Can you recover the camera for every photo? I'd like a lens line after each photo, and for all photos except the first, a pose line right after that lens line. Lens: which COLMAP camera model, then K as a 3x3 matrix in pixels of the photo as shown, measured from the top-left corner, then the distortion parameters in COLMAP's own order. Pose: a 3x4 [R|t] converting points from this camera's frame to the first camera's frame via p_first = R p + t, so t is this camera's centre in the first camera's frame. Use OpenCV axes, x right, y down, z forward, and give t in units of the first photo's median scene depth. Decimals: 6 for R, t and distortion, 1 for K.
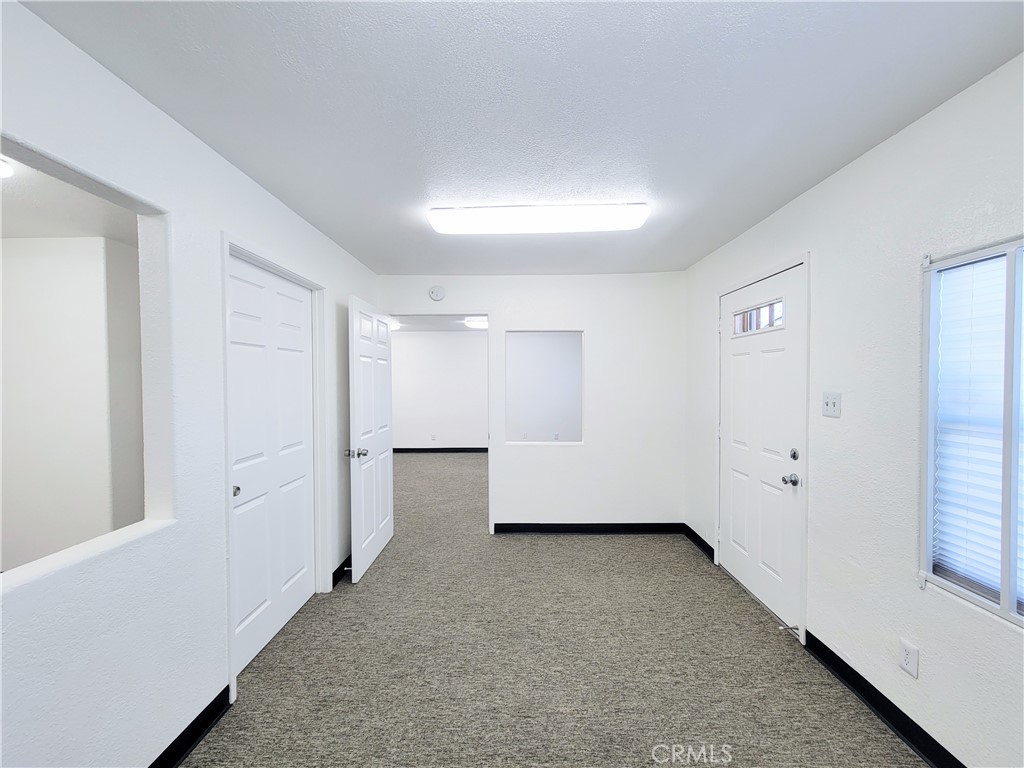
lens RADIAL K [[410.7, 0, 510.6], [0, 410.7, 388.0], [0, 0, 1]] dist [-0.000344, -0.000020]
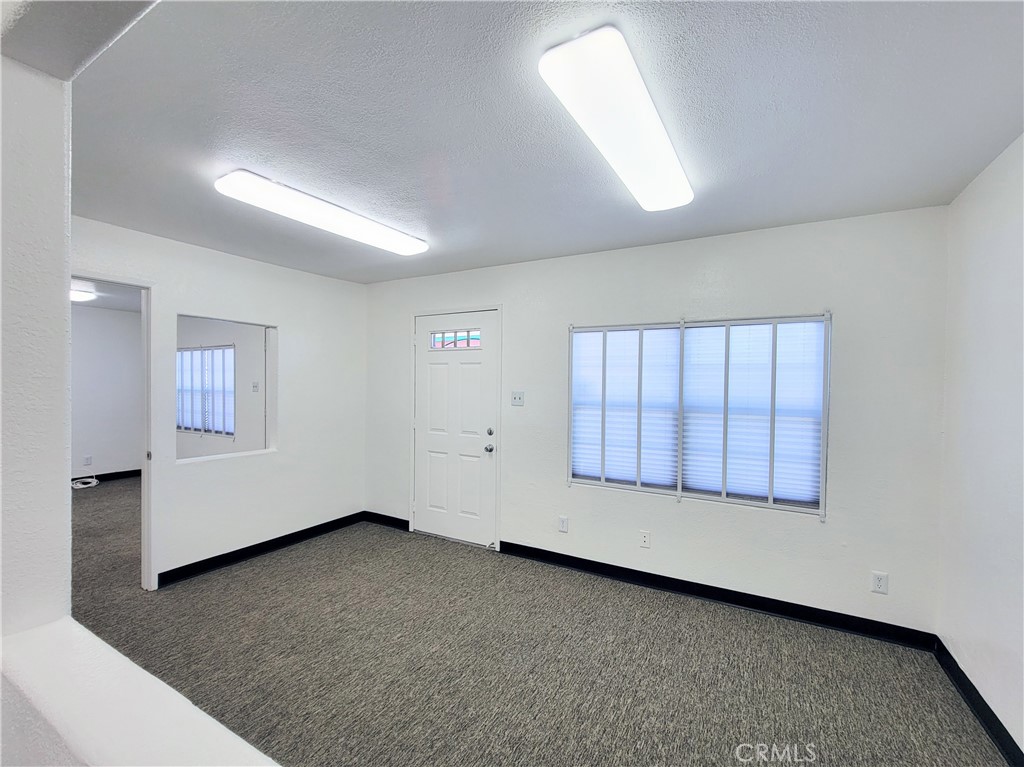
lens RADIAL K [[418.4, 0, 520.3], [0, 418.4, 390.1], [0, 0, 1]] dist [0.001516, 0.000102]
pose [[0.512033, -0.003840, 0.858957, -0.579779], [0.004565, 0.999988, 0.001749, 0.002714], [-0.858954, 0.003026, 0.512044, 0.094391]]
